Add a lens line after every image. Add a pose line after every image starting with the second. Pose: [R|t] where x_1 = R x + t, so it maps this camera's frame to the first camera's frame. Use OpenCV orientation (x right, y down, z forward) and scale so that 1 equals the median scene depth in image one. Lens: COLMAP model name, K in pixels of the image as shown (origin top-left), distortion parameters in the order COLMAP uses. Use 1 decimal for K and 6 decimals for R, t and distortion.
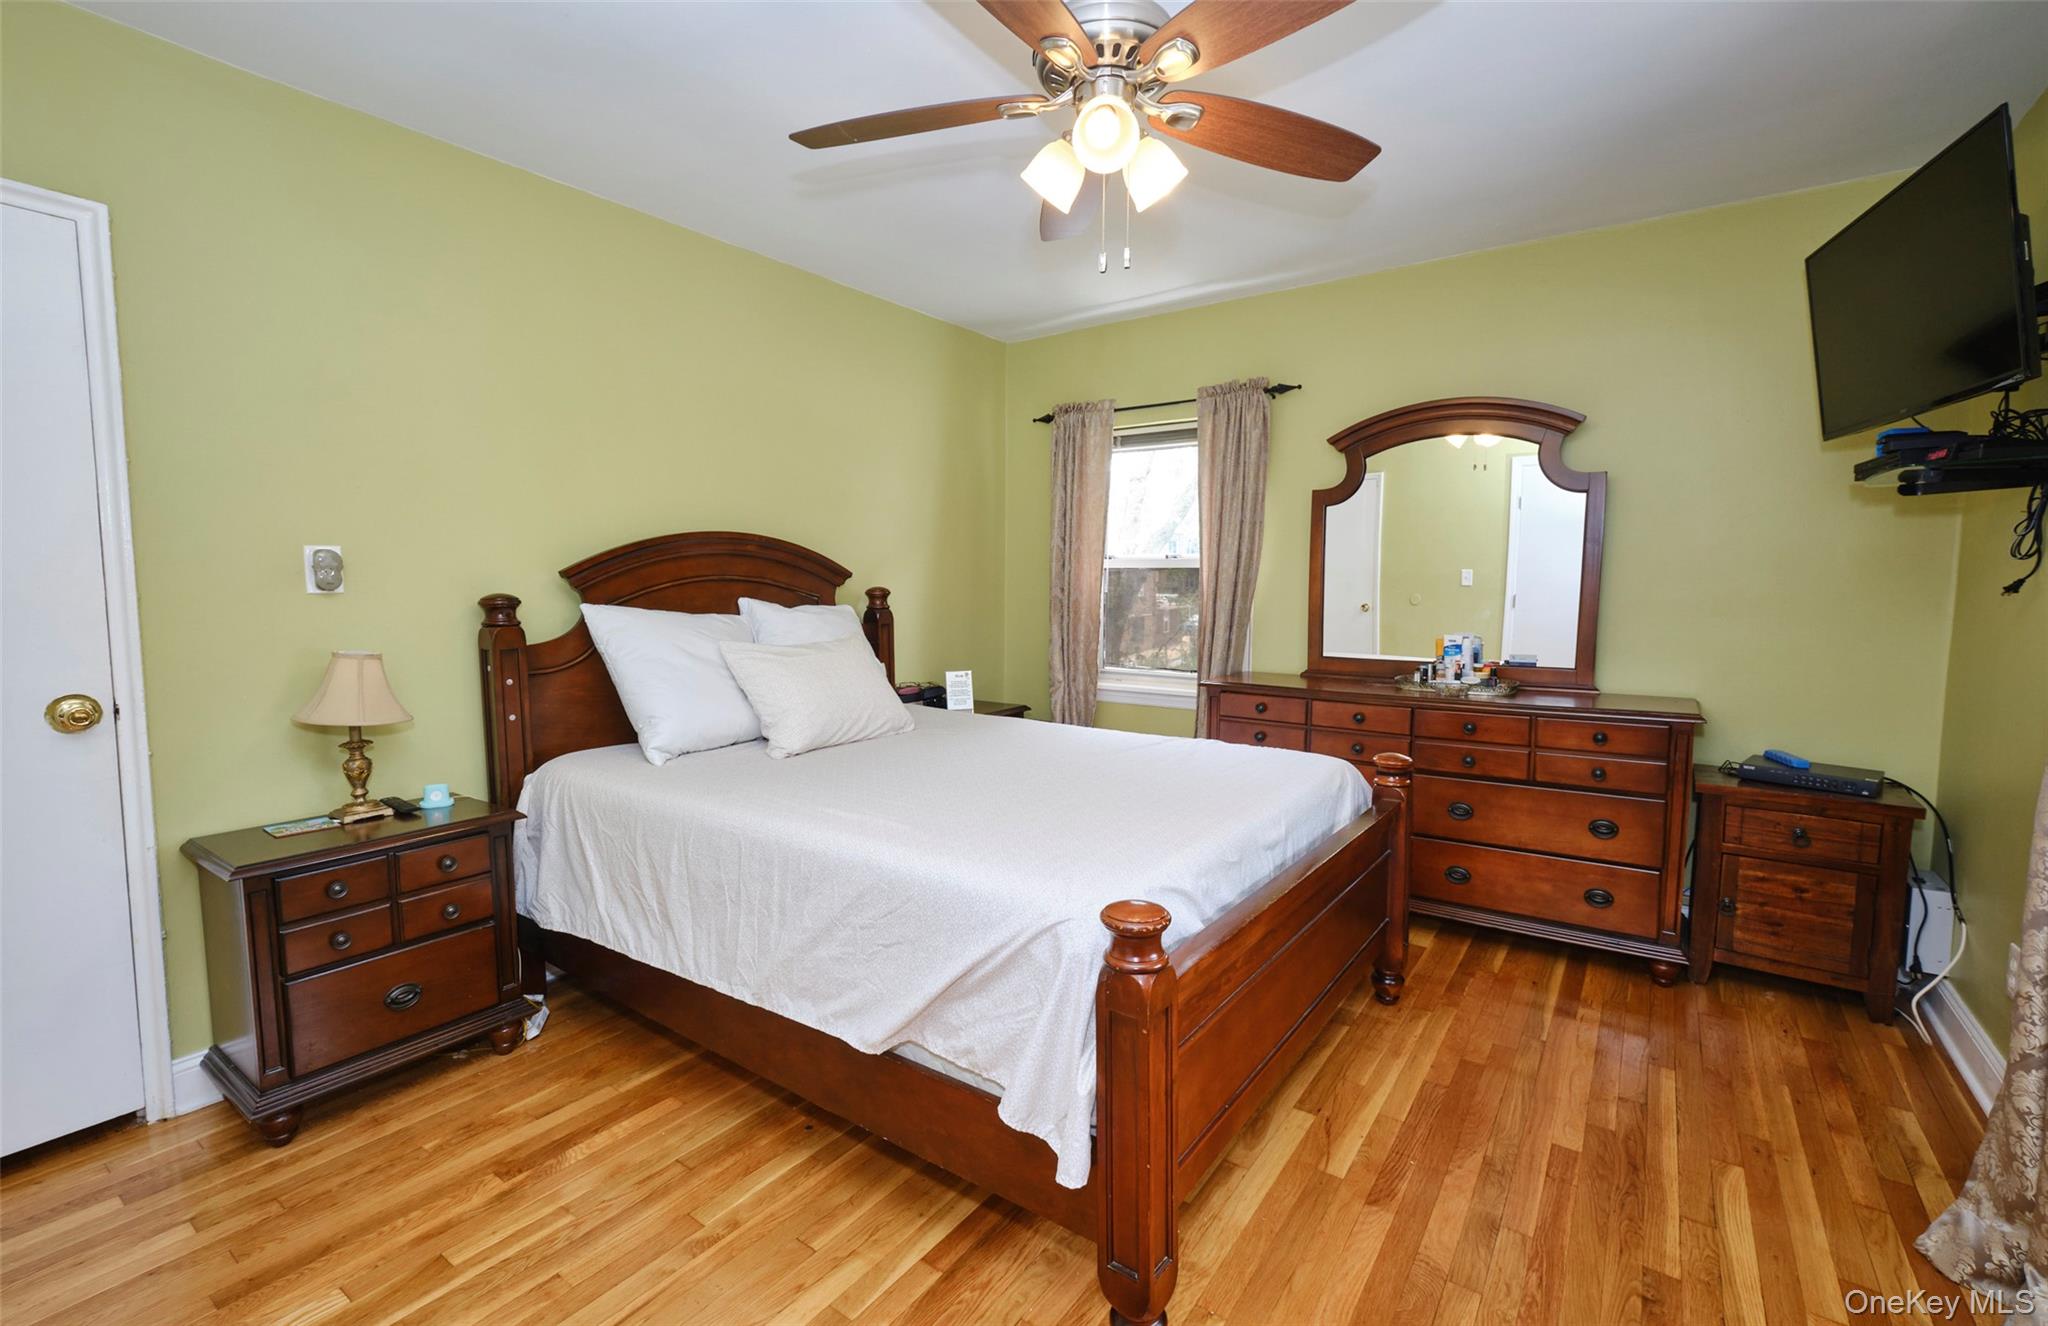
lens RADIAL K [[892.5, 0, 1023.2], [0, 892.5, 656.0], [0, 0, 1]] dist [0.007505, -0.002814]
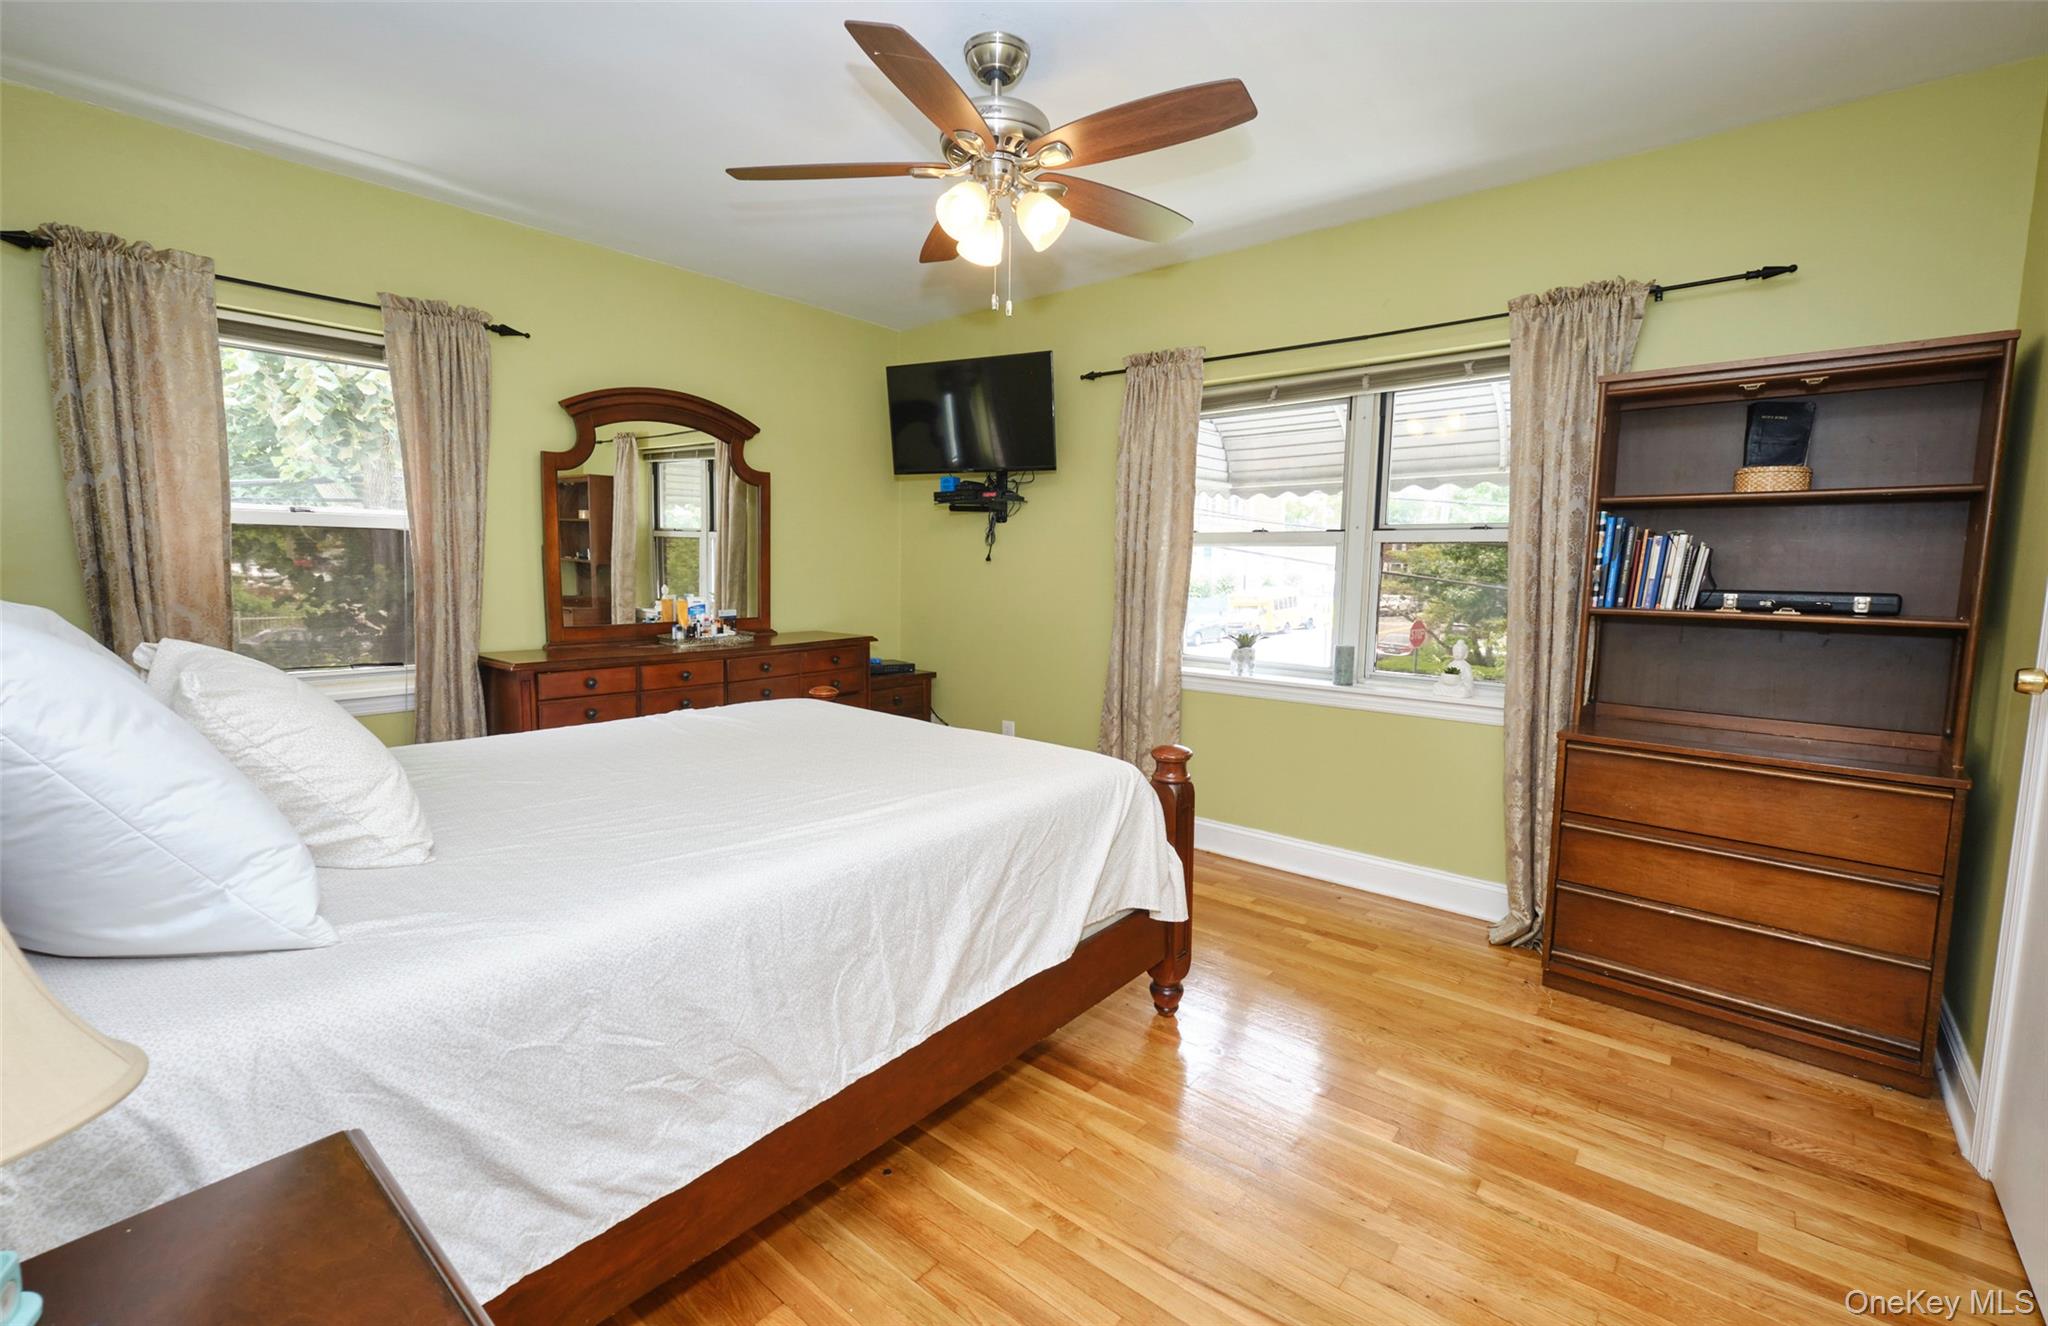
lens RADIAL K [[892.5, 0, 1022.2], [0, 892.5, 659.2], [0, 0, 1]] dist [0.007505, -0.002814]
pose [[0.068234, -0.110036, 0.991583, -0.984063], [0.070234, 0.991963, 0.105246, -0.052671], [-0.995194, 0.062461, 0.075413, 0.722745]]
